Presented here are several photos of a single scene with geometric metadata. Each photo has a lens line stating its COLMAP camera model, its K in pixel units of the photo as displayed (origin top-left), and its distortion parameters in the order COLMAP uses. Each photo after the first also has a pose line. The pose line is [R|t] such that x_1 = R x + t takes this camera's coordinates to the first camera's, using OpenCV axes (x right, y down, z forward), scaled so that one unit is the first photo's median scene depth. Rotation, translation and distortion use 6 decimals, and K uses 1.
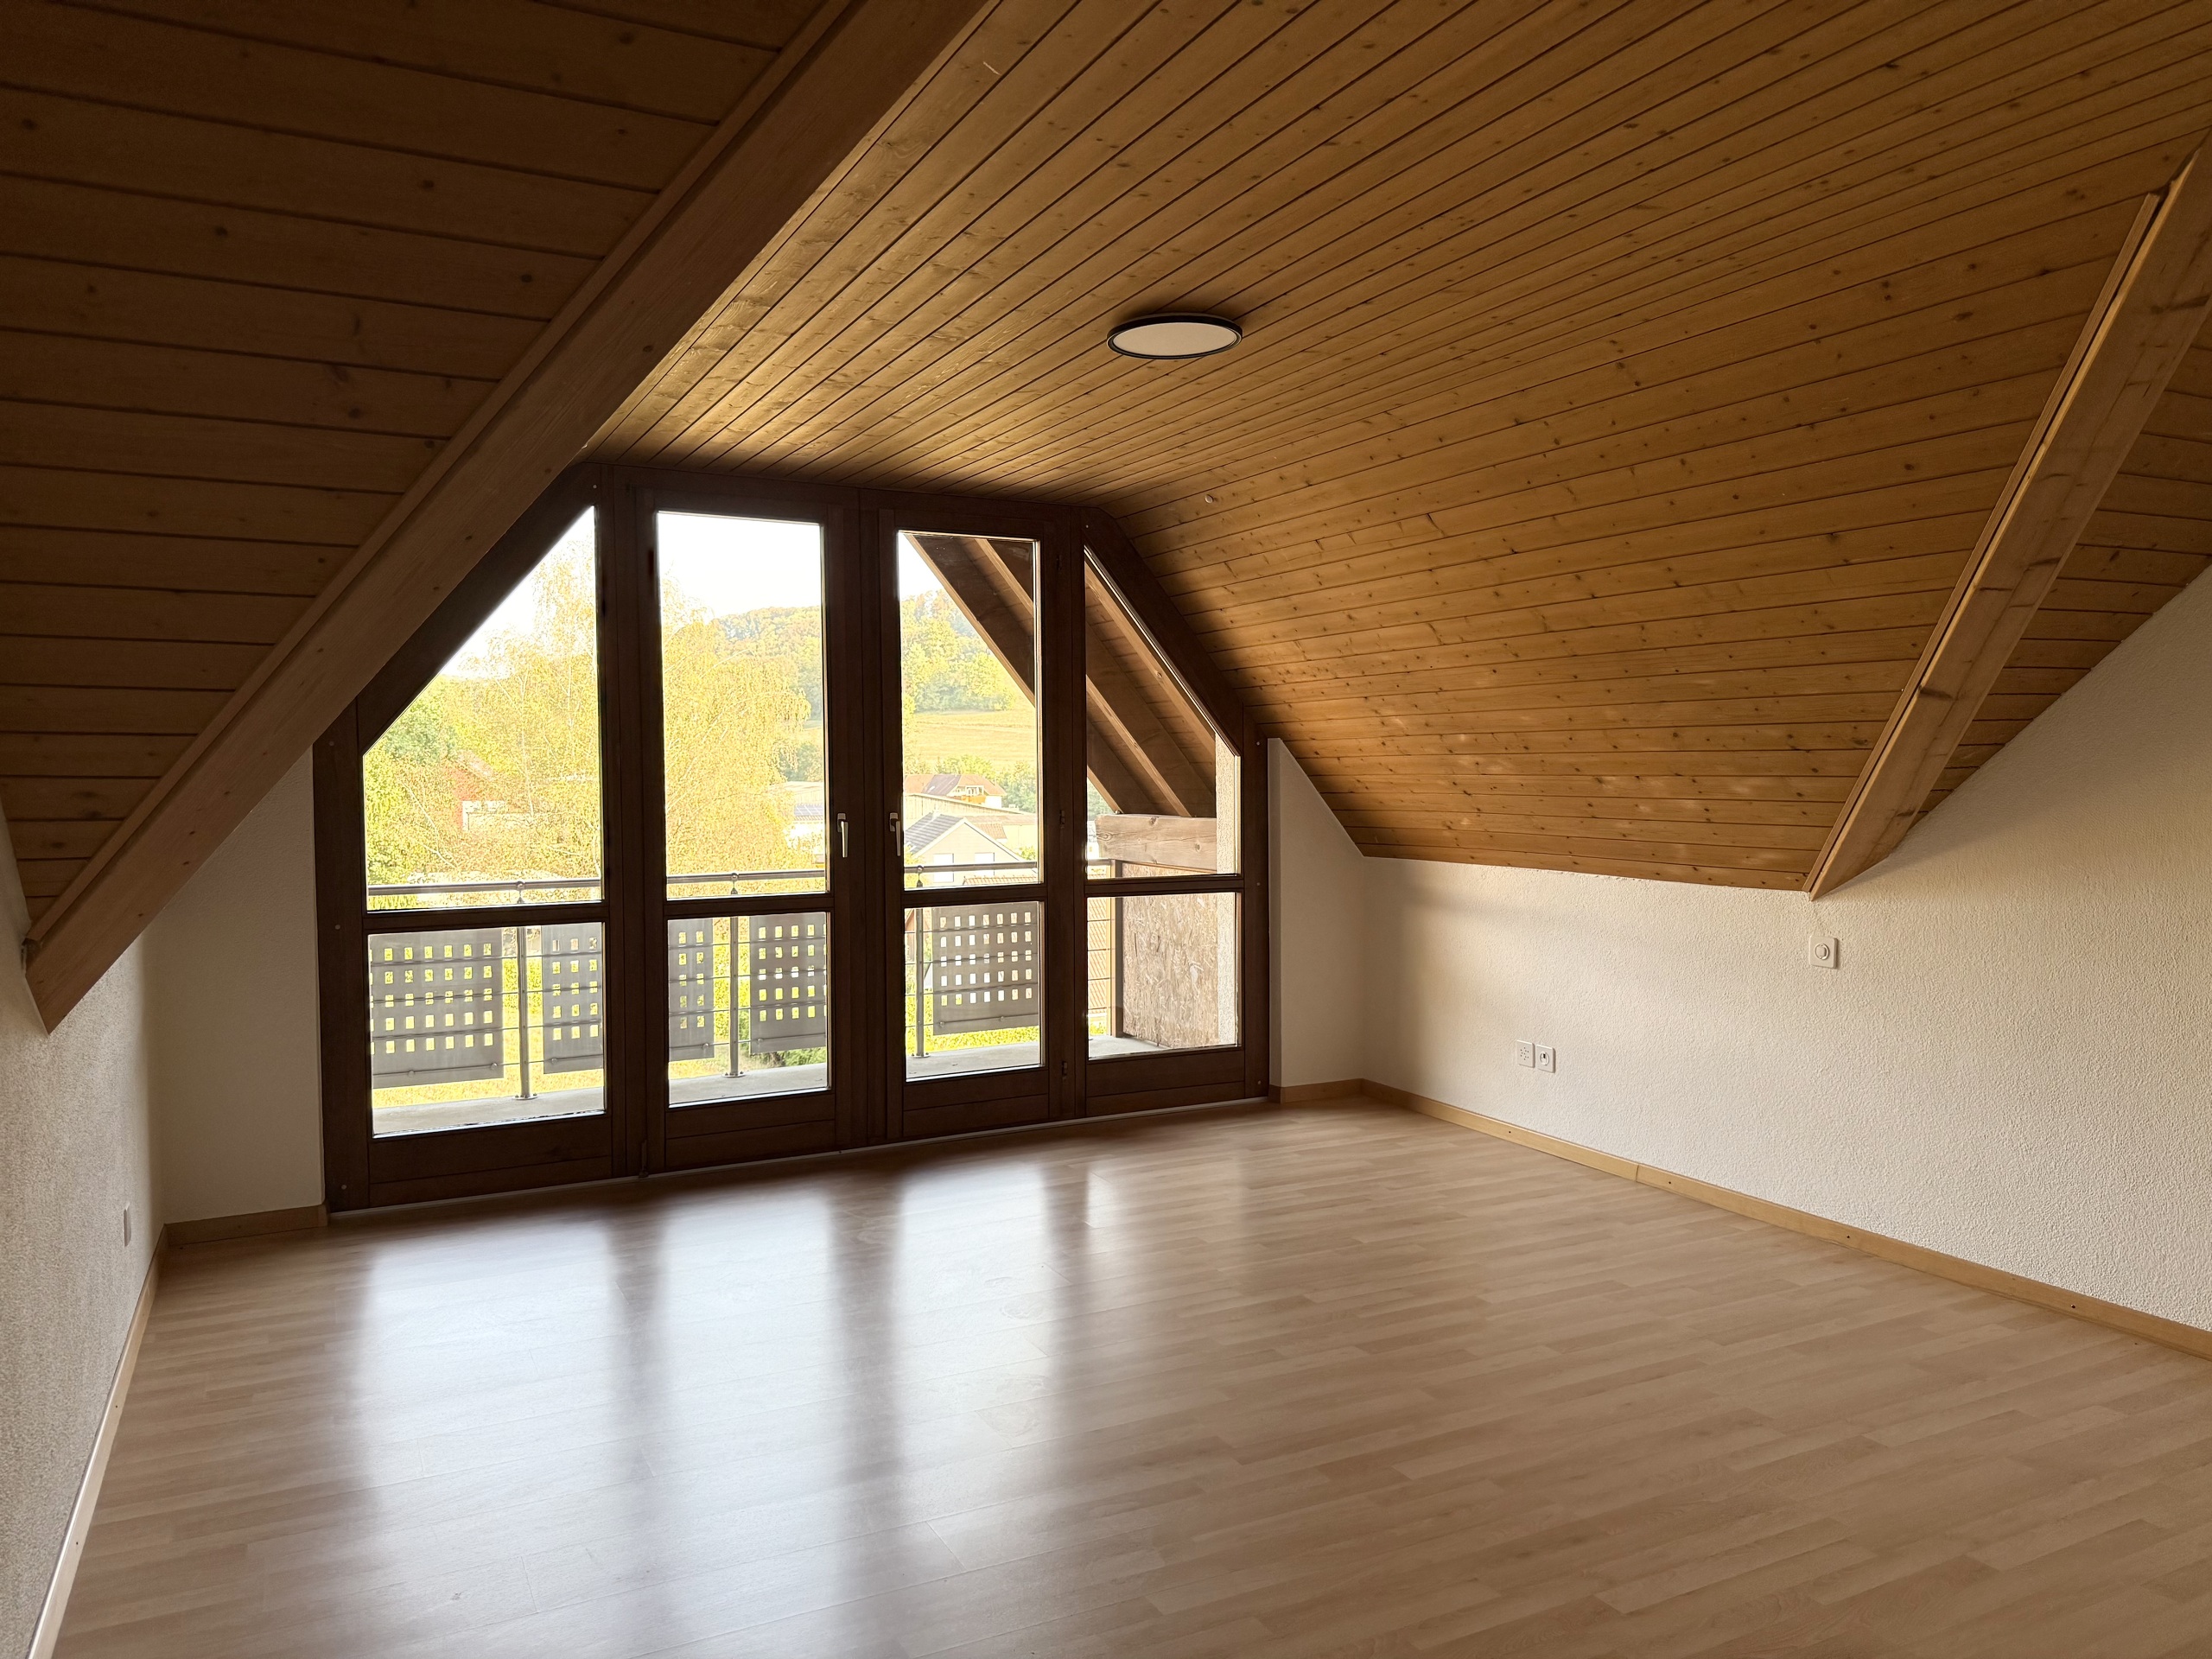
lens RADIAL K [[1576.7, 0, 1122.6], [0, 1576.7, 829.5], [0, 0, 1]] dist [0.009338, 0.002145]
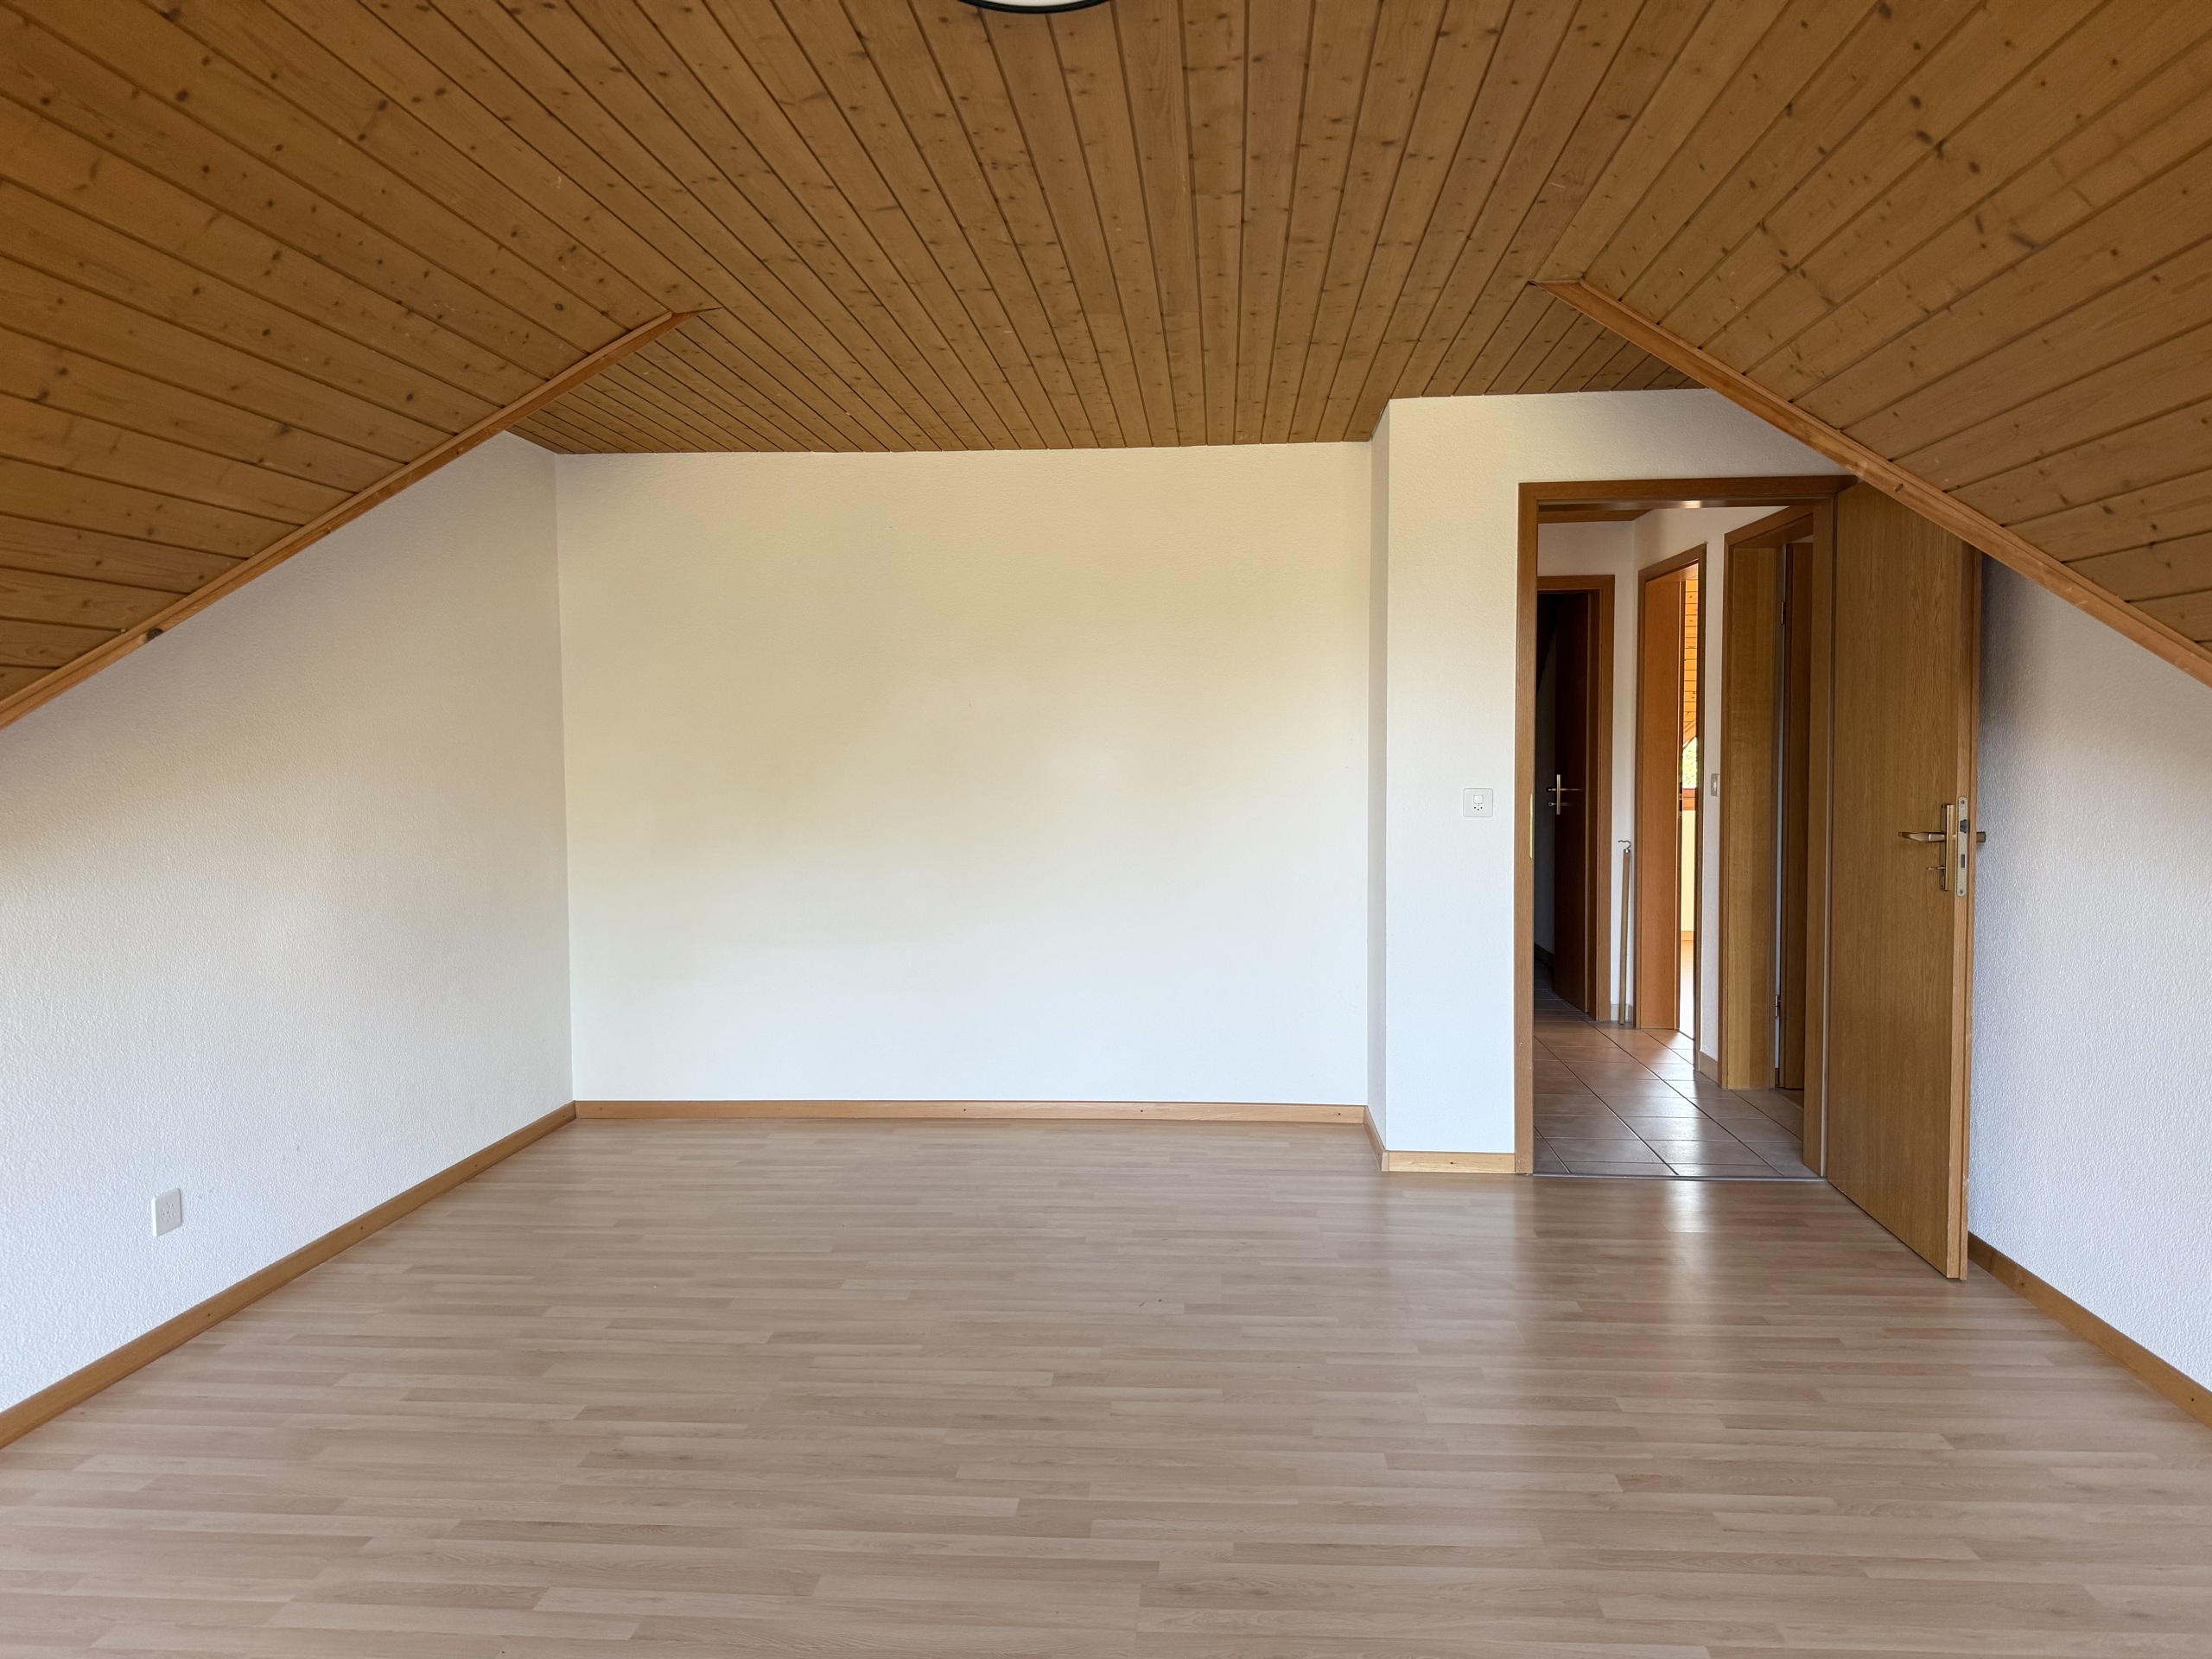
lens RADIAL K [[1576.7, 0, 1122.6], [0, 1576.7, 829.5], [0, 0, 1]] dist [0.009338, 0.002145]
pose [[-0.852676, -0.015872, 0.522199, -0.309082], [0.034280, 0.995685, 0.086237, -0.049026], [-0.521314, 0.091433, -0.848452, 1.543420]]
